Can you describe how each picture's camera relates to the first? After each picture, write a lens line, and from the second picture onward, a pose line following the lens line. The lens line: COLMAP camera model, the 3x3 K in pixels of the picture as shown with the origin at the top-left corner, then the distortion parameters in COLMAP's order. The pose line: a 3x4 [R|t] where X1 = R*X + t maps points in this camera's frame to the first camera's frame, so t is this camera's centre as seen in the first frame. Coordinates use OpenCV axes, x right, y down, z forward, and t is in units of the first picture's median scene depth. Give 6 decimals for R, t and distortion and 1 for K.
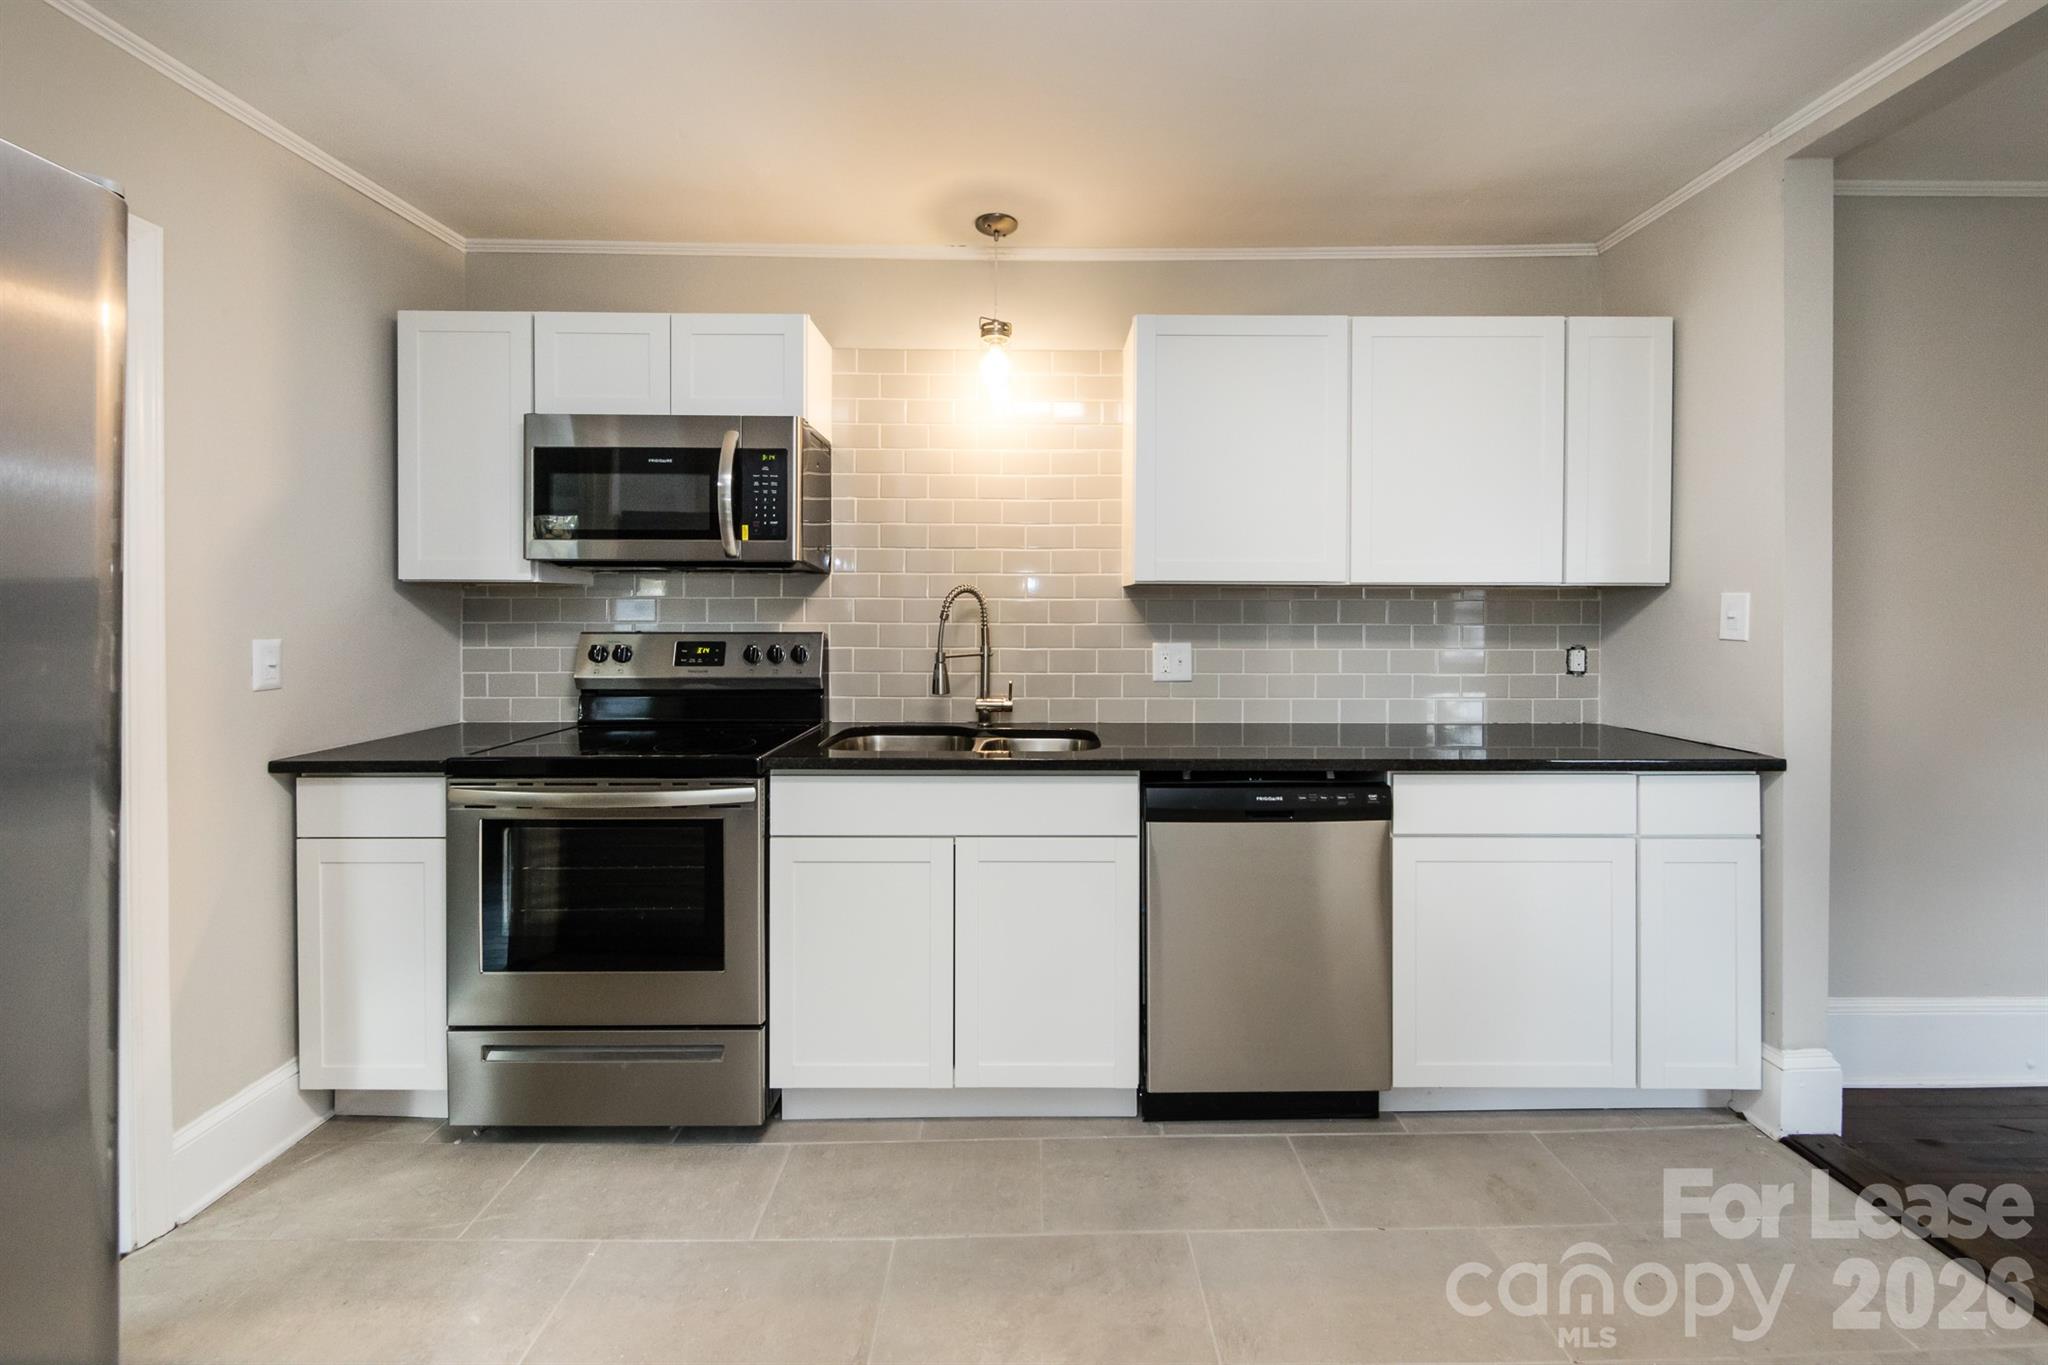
lens RADIAL K [[819.8, 0, 1019.8], [0, 819.8, 614.7], [0, 0, 1]] dist [-0.003197, -0.000294]
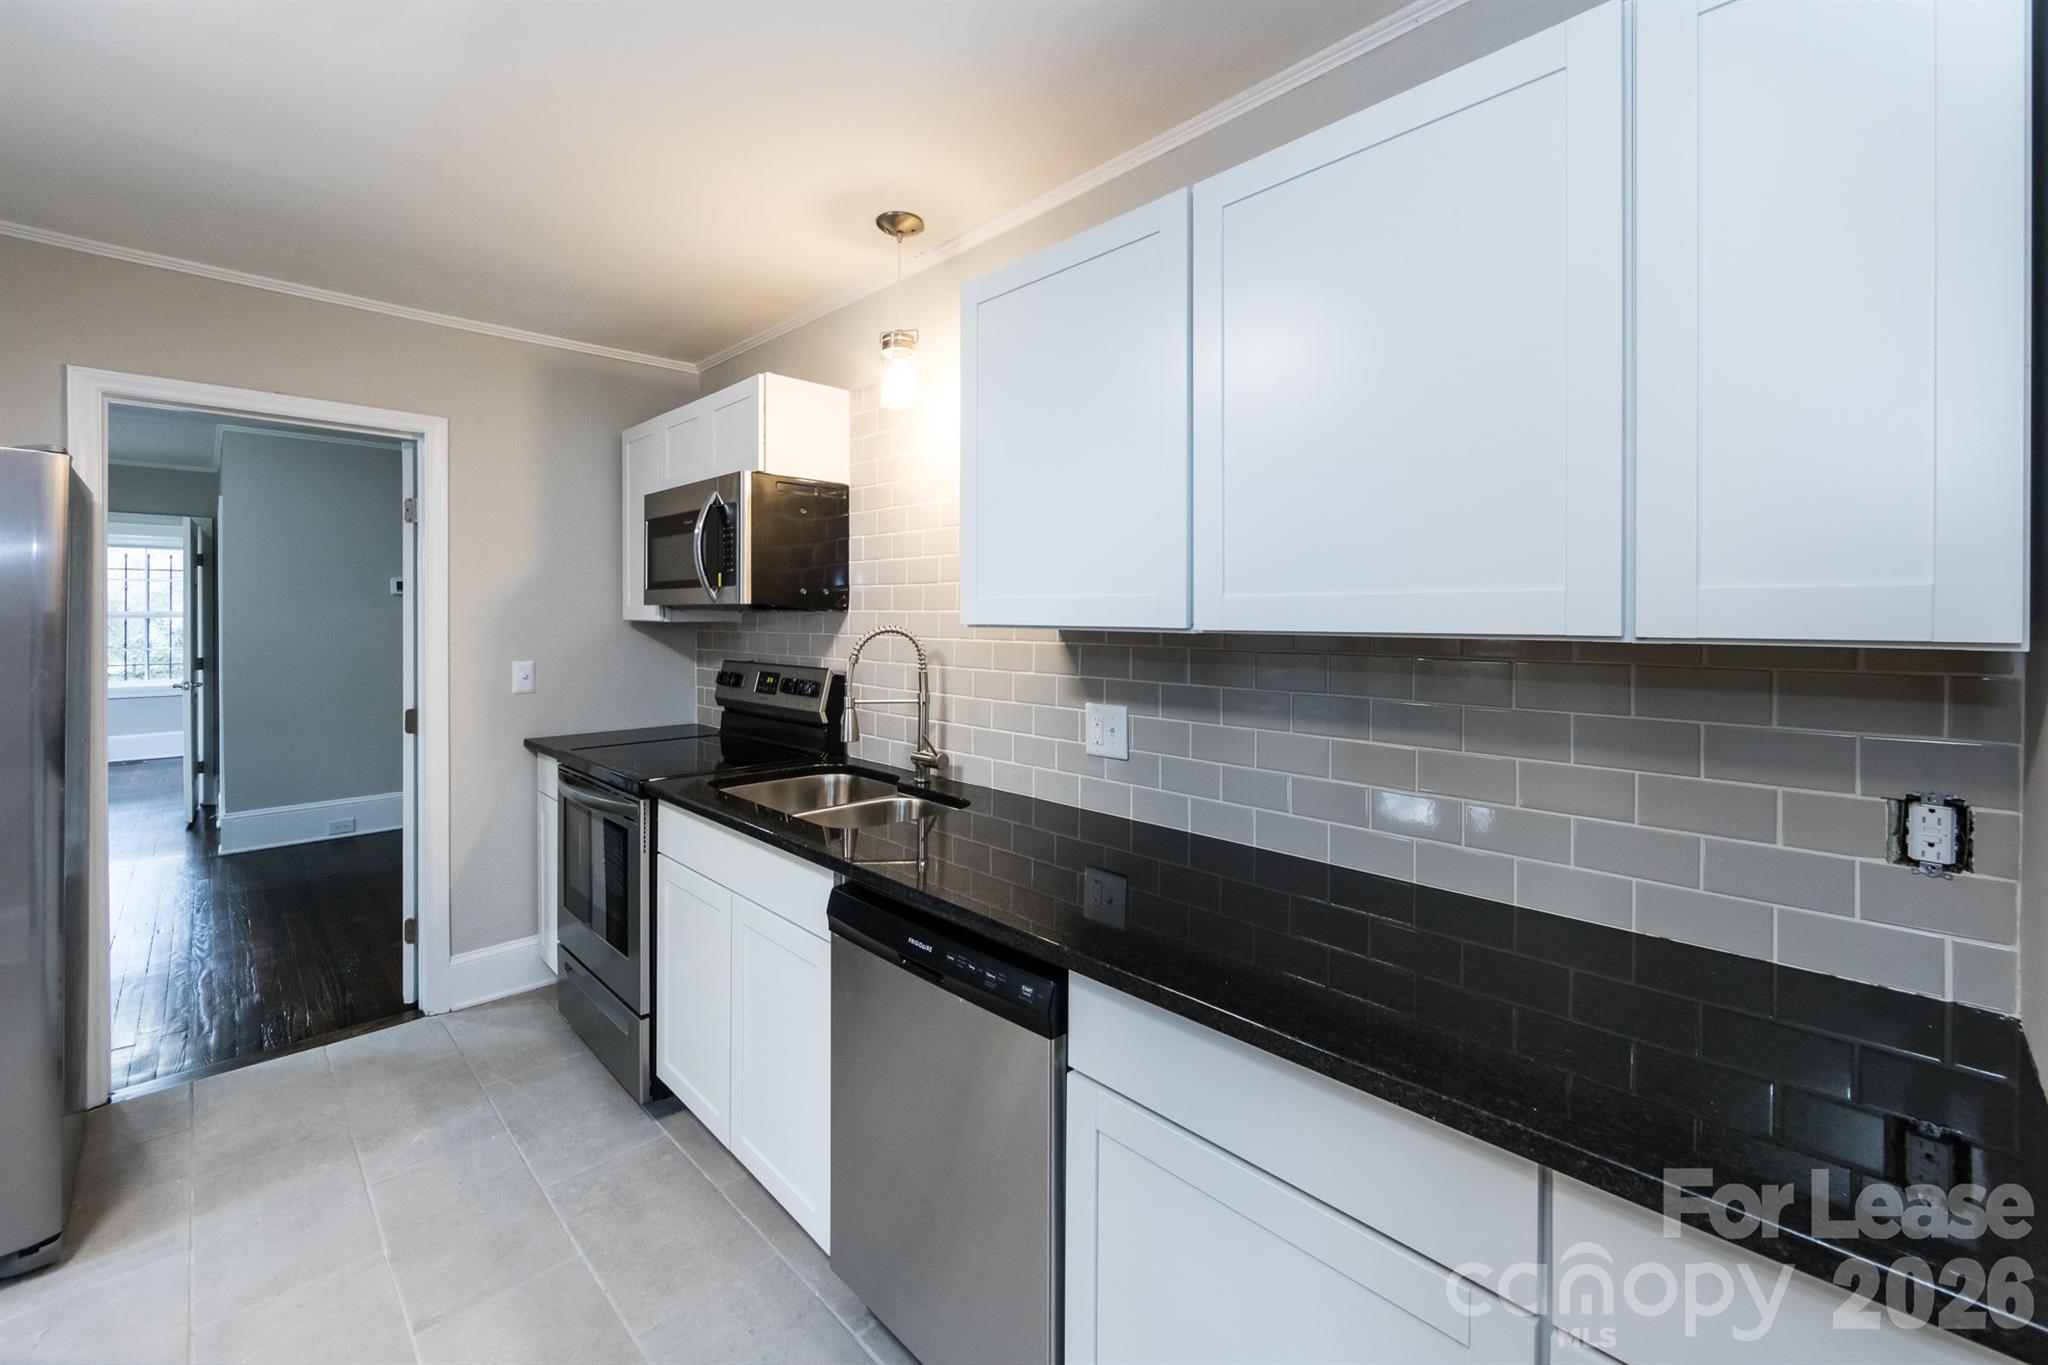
lens RADIAL K [[833.8, 0, 1023.9], [0, 833.8, 616.6], [0, 0, 1]] dist [-0.000255, -0.000276]
pose [[0.691956, 0.000808, -0.721940, 0.686708], [-0.004790, 0.999983, -0.003471, -0.041813], [0.721924, 0.005860, 0.691947, 0.443581]]
